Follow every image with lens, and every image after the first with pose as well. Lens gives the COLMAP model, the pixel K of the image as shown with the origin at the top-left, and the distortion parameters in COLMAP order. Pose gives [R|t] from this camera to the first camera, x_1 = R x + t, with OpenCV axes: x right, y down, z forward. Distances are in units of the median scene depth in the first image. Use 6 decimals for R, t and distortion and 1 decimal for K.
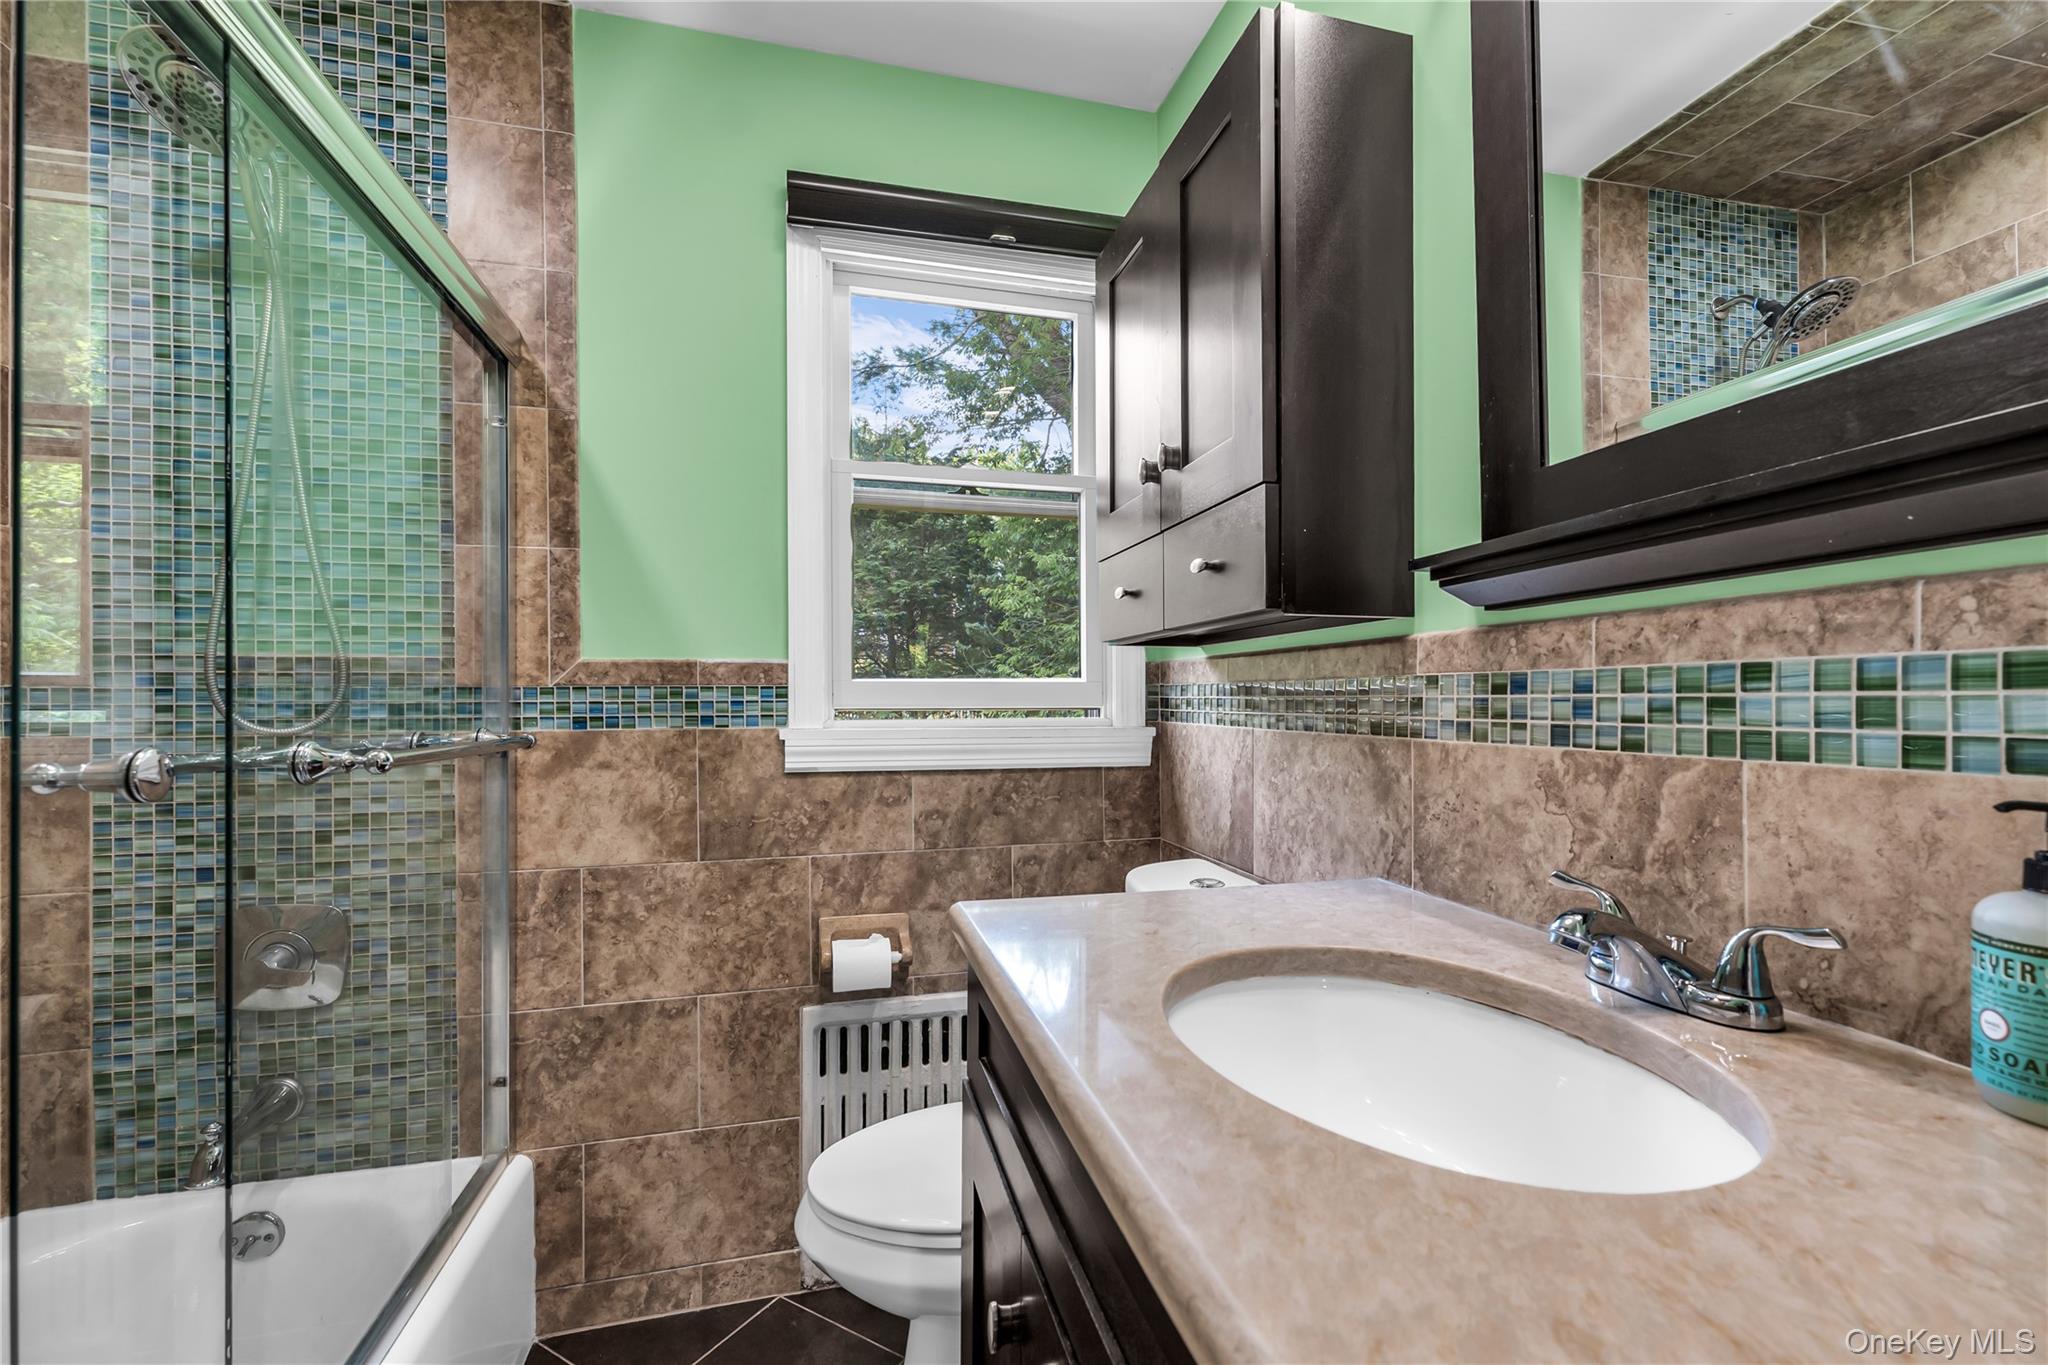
lens RADIAL K [[852.2, 0, 1029.5], [0, 852.2, 705.7], [0, 0, 1]] dist [0.000054, 0.000094]
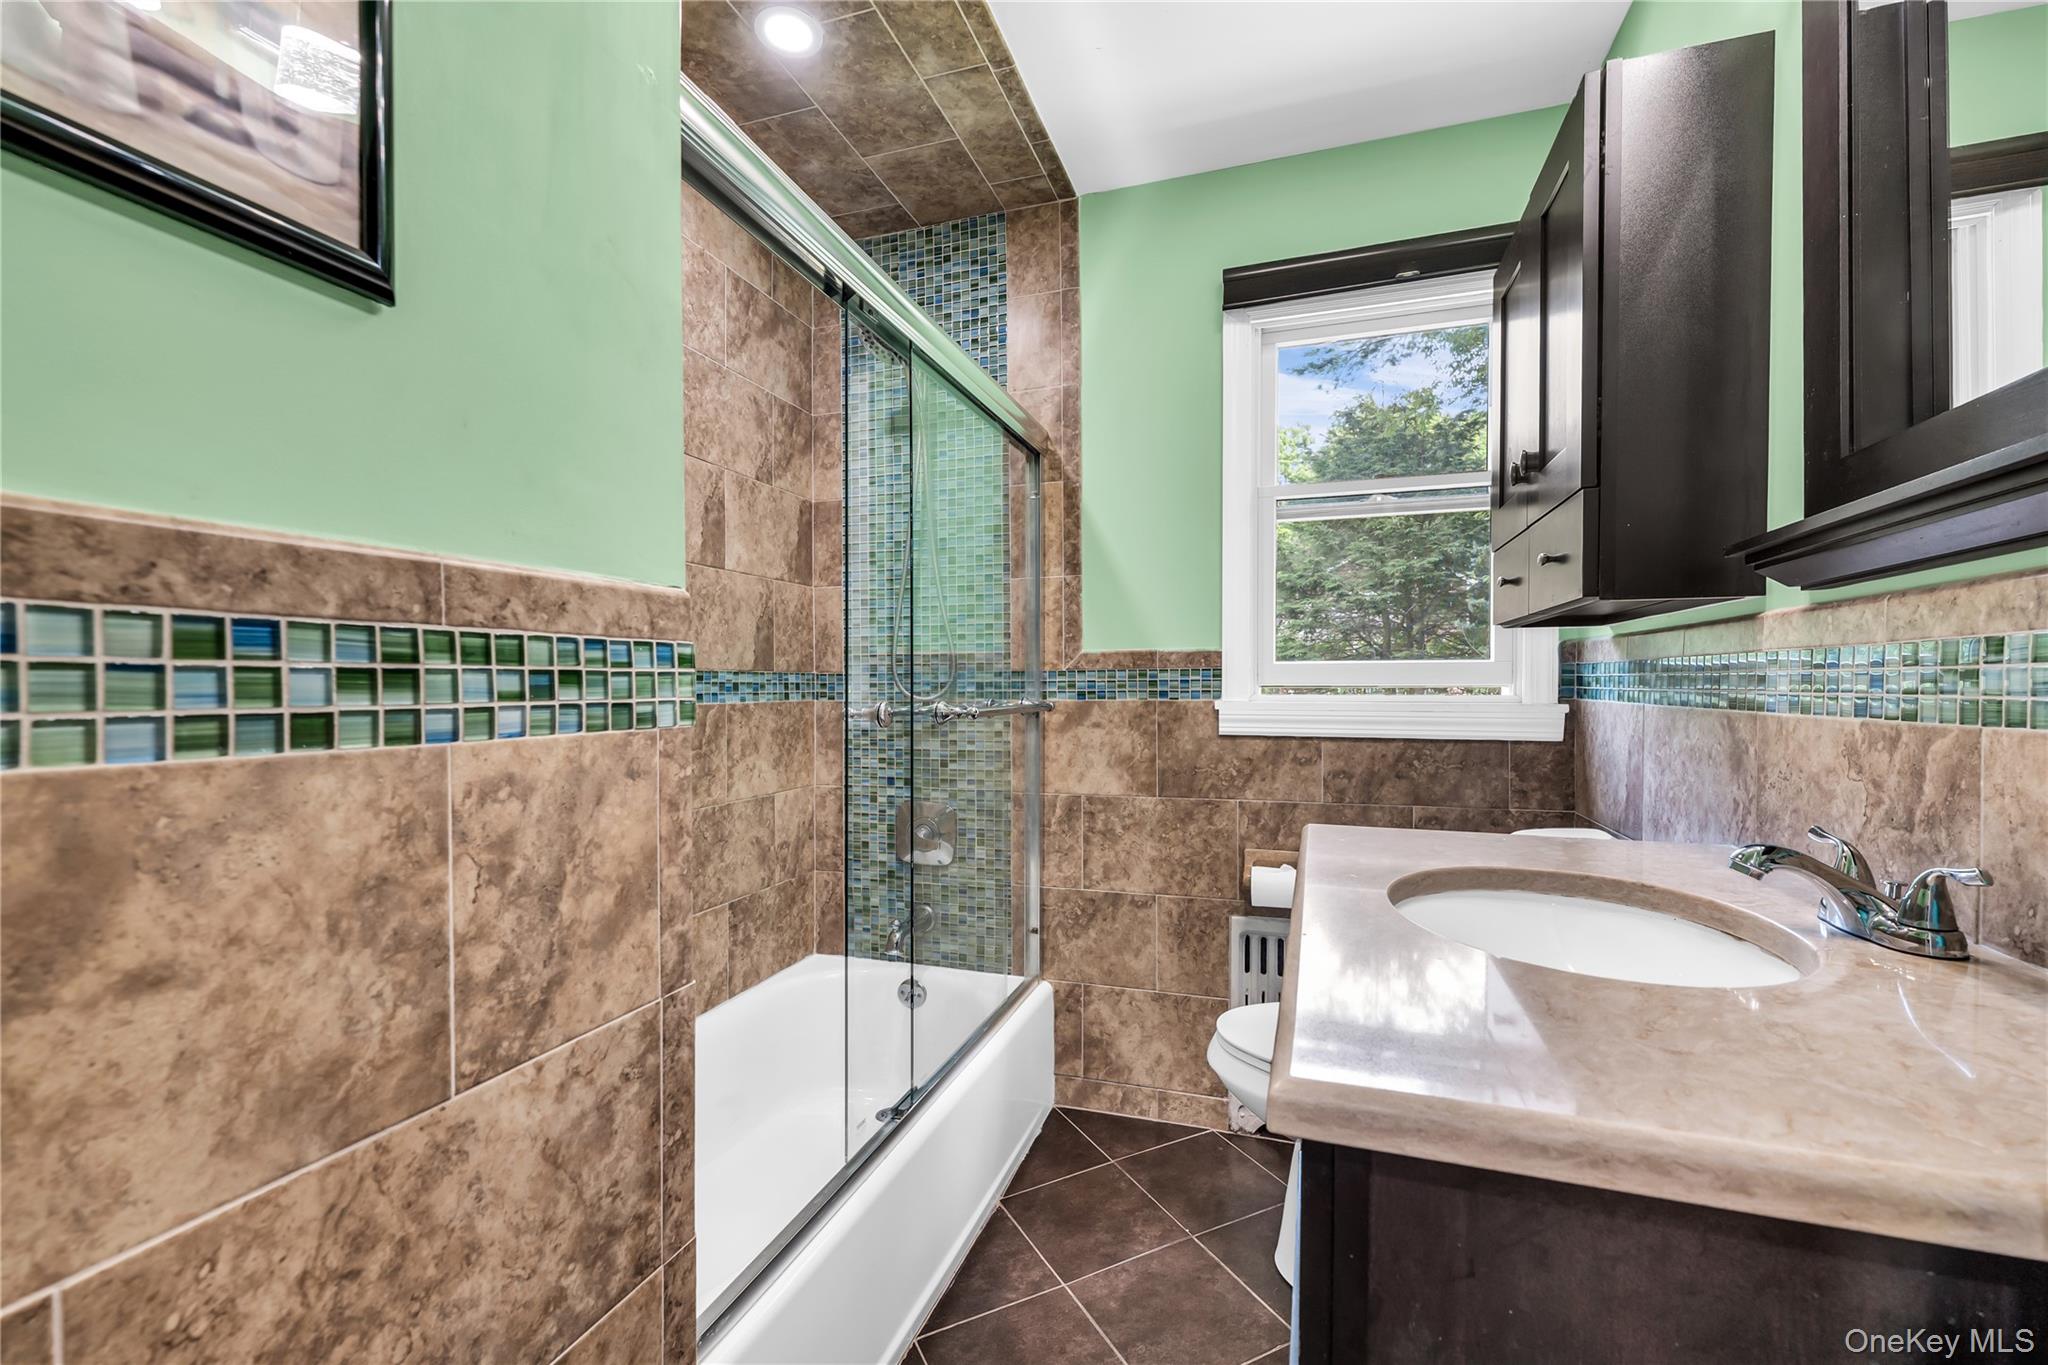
lens RADIAL K [[852.2, 0, 1029.5], [0, 852.2, 705.7], [0, 0, 1]] dist [0.000054, 0.000094]
pose [[0.836705, 0.013219, -0.547495, 0.200319], [-0.002122, 0.999779, 0.020896, 0.007990], [0.547650, -0.016322, 0.836548, -0.273141]]
